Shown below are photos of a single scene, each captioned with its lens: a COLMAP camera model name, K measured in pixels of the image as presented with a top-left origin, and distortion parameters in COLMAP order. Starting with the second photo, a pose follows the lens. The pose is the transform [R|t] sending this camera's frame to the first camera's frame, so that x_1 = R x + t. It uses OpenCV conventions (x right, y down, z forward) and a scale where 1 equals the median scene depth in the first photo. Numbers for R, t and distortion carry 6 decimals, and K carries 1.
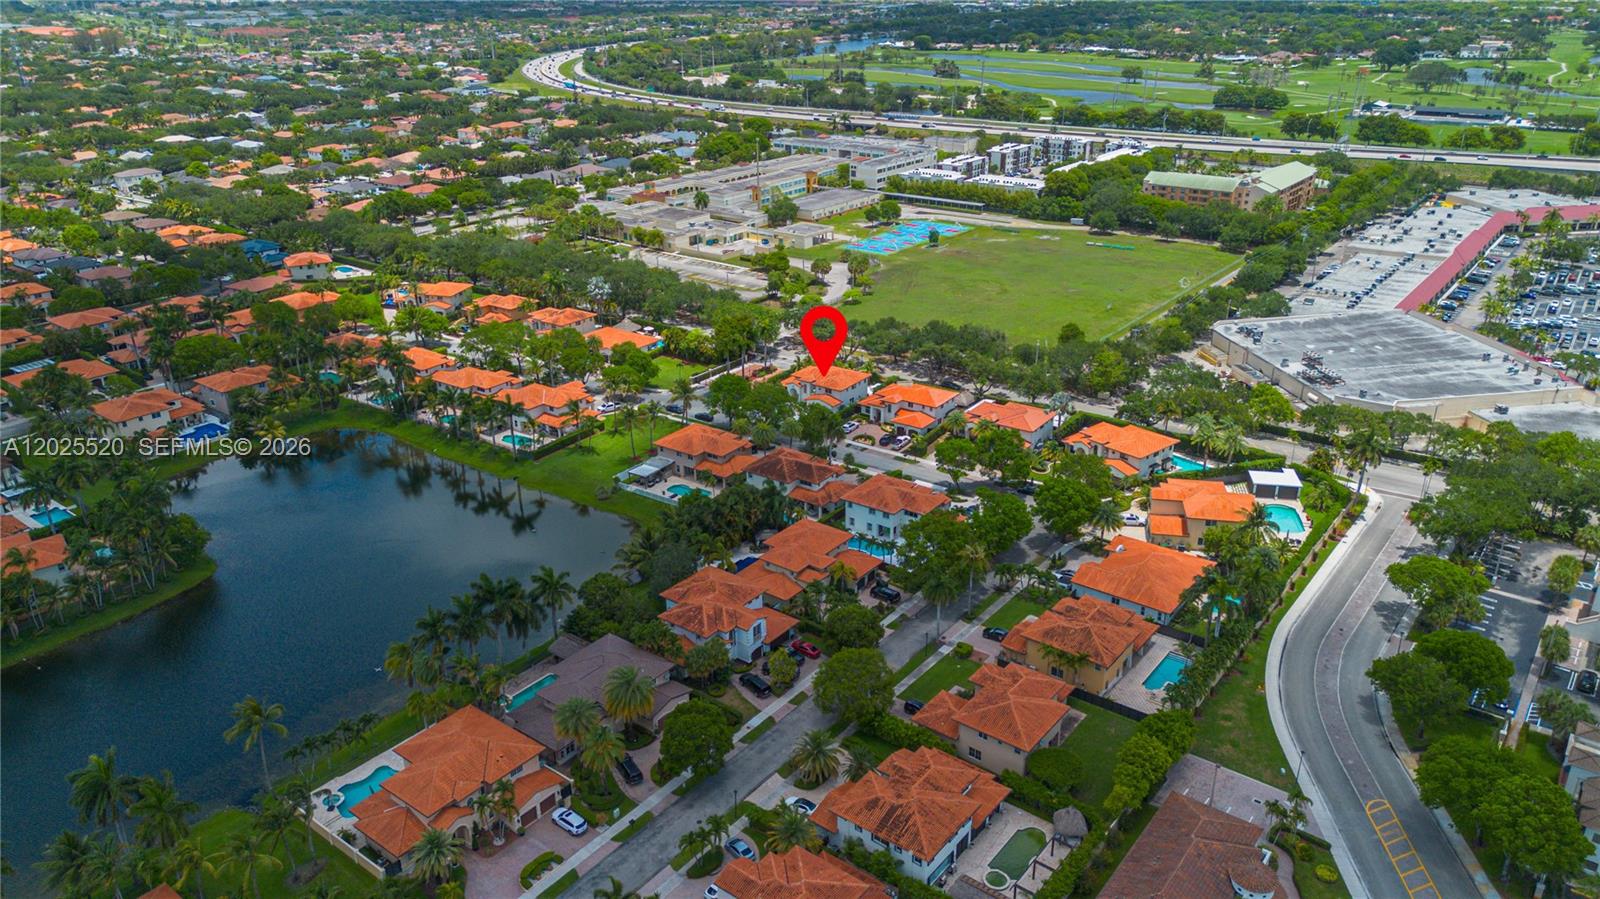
lens RADIAL K [[1151.5, 0, 800.0], [0, 1151.5, 449.5], [0, 0, 1]] dist [0.086221, -0.104434]
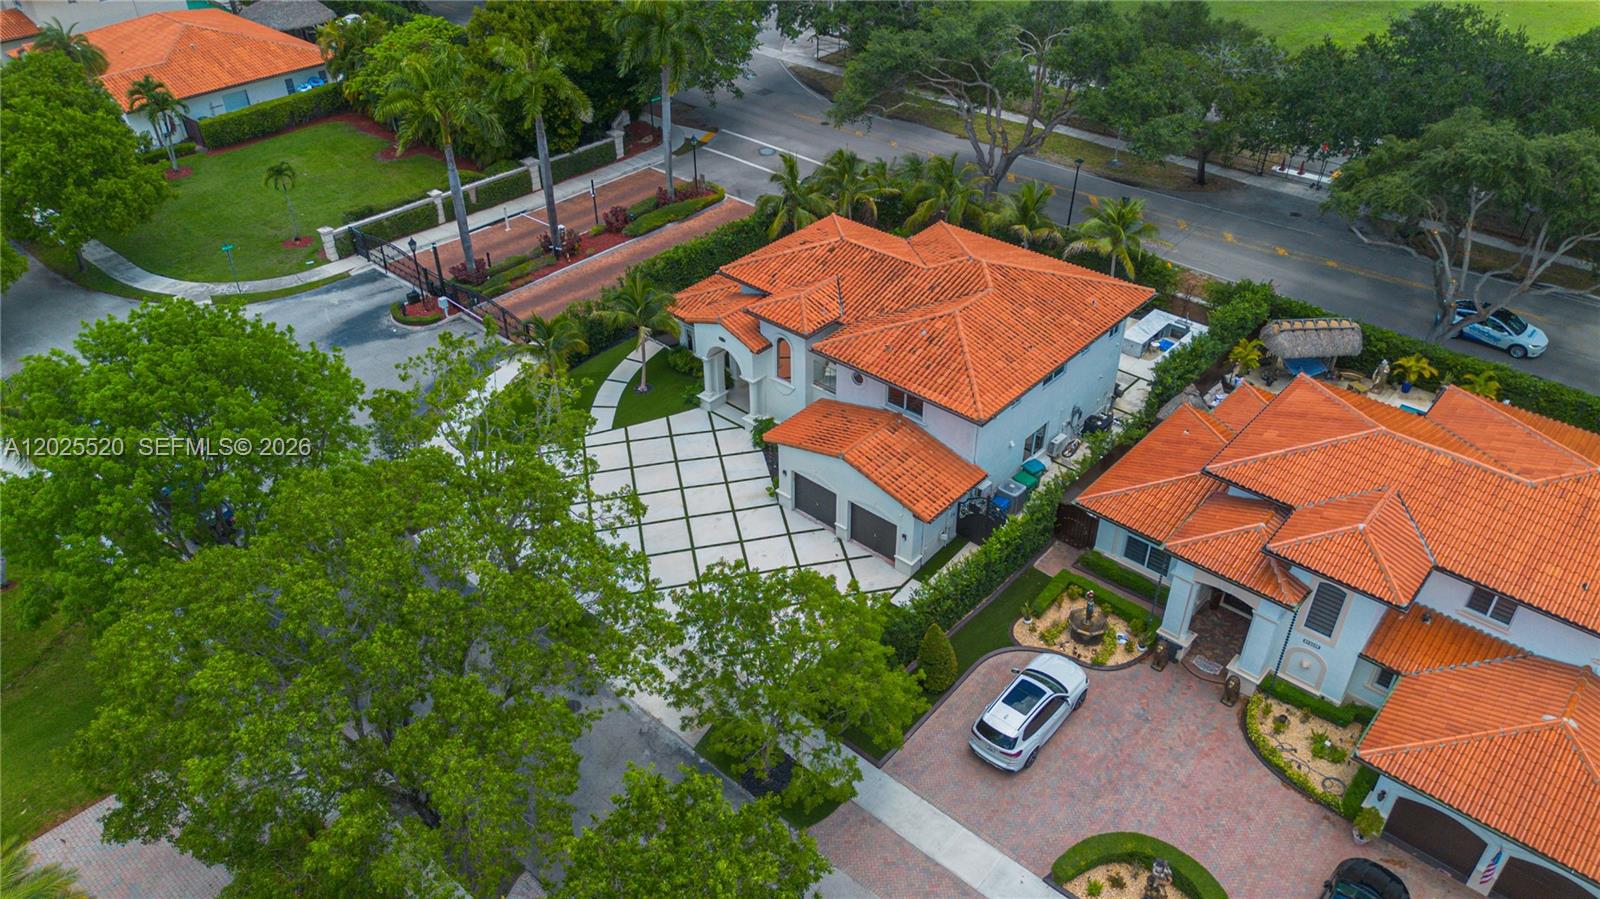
lens RADIAL K [[1151.5, 0, 800.0], [0, 1151.5, 449.5], [0, 0, 1]] dist [0.086221, -0.104434]
pose [[0.995860, 0.062957, -0.065569, 0.012517], [-0.047246, 0.974733, 0.218320, -0.049130], [0.077657, -0.214318, 0.973672, 0.504979]]
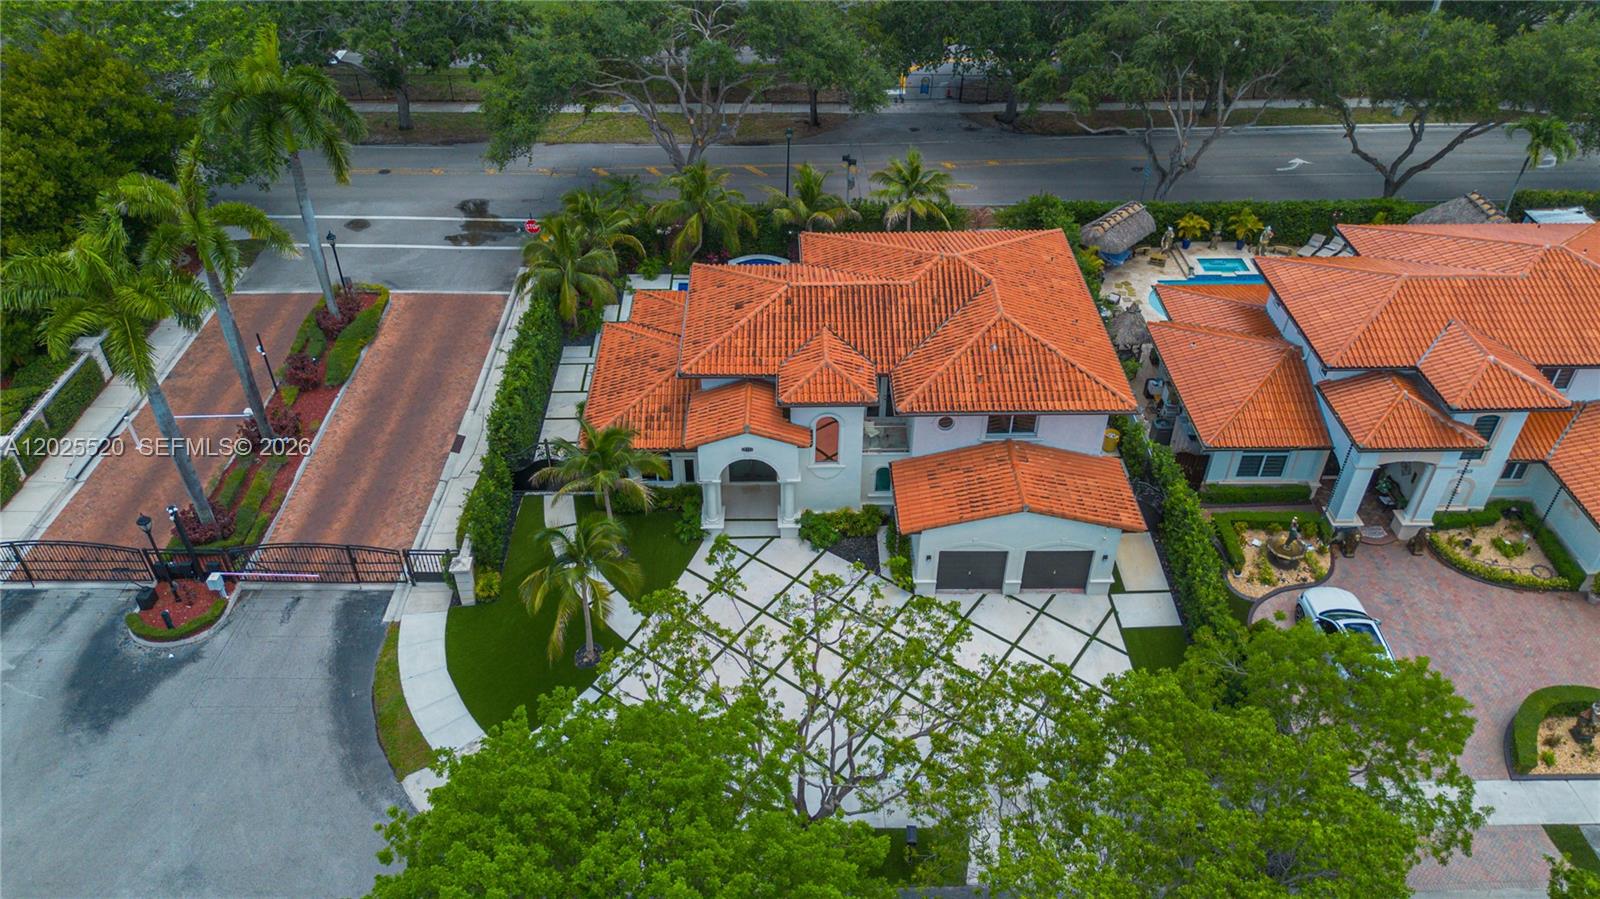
lens RADIAL K [[1151.5, 0, 800.0], [0, 1151.5, 449.5], [0, 0, 1]] dist [0.086221, -0.104434]
pose [[0.791937, -0.355274, 0.496605, -0.046460], [0.218954, 0.924445, 0.312186, -0.062393], [-0.569996, -0.138498, 0.809891, 0.541585]]
